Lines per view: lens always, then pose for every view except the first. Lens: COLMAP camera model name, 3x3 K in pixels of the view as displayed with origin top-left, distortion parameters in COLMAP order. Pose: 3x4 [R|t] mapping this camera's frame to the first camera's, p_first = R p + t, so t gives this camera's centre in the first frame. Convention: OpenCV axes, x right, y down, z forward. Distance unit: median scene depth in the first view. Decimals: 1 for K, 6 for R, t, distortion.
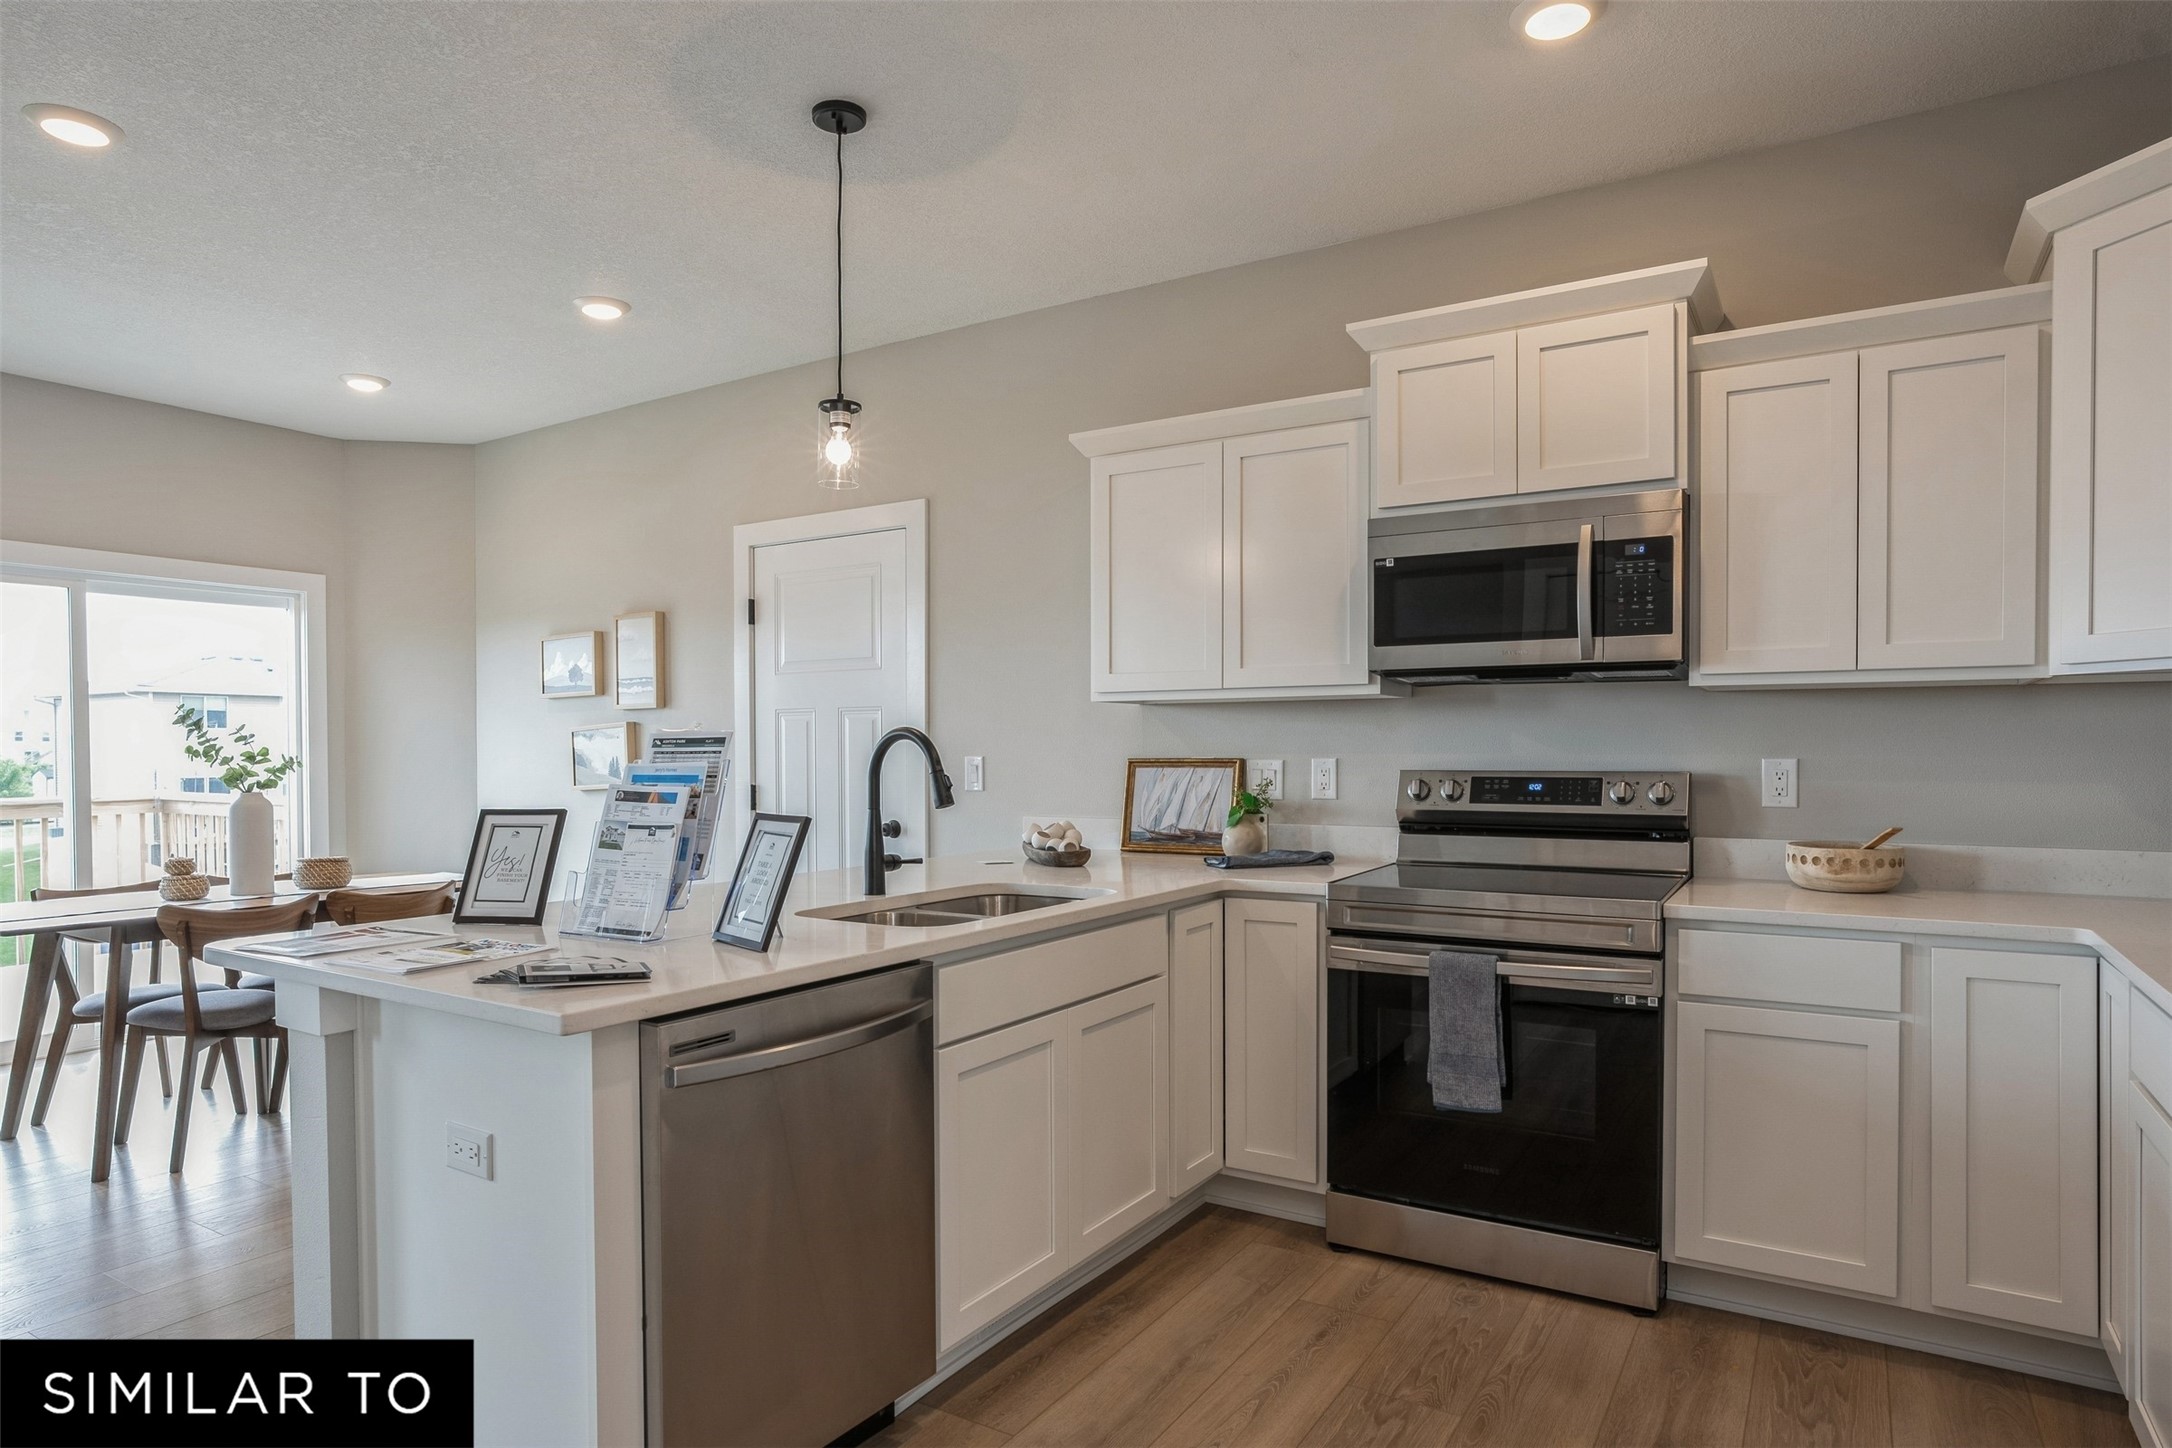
lens RADIAL K [[1240.9, 0, 1083.2], [0, 1240.9, 737.7], [0, 0, 1]] dist [-0.024755, 0.020559]
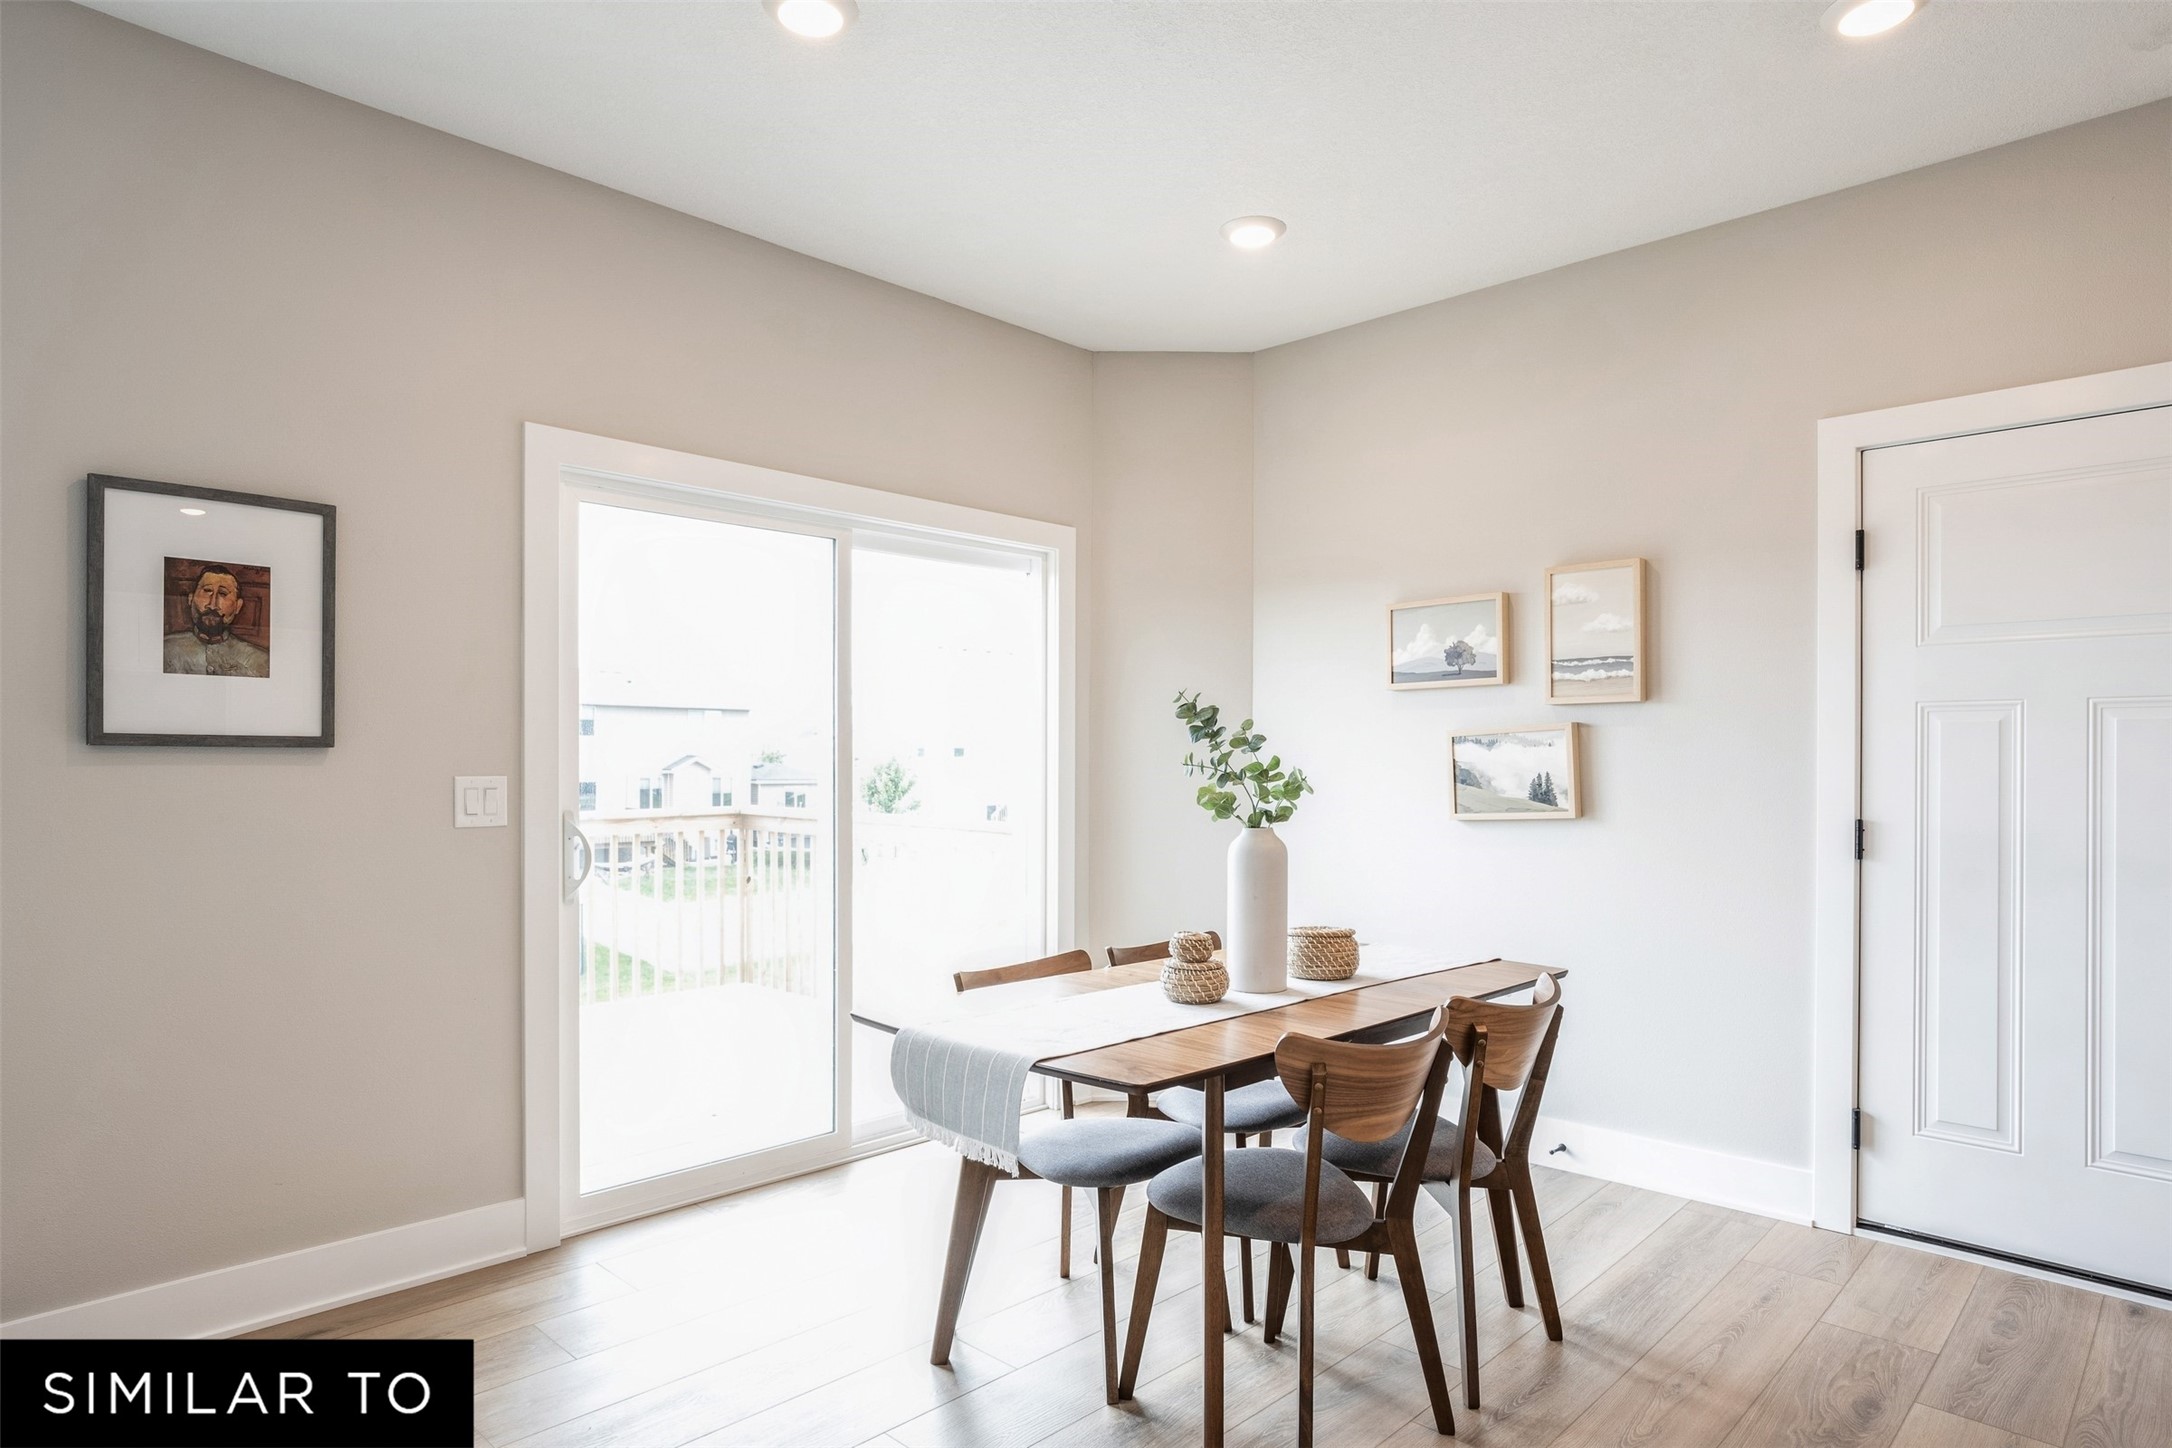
lens RADIAL K [[1240.9, 0, 1089.0], [0, 1240.9, 733.1], [0, 0, 1]] dist [-0.024755, 0.020559]
pose [[0.982237, 0.004646, -0.187589, -0.513287], [-0.007108, 0.999897, -0.012452, 0.003566], [0.187512, 0.013564, 0.982169, 0.284744]]
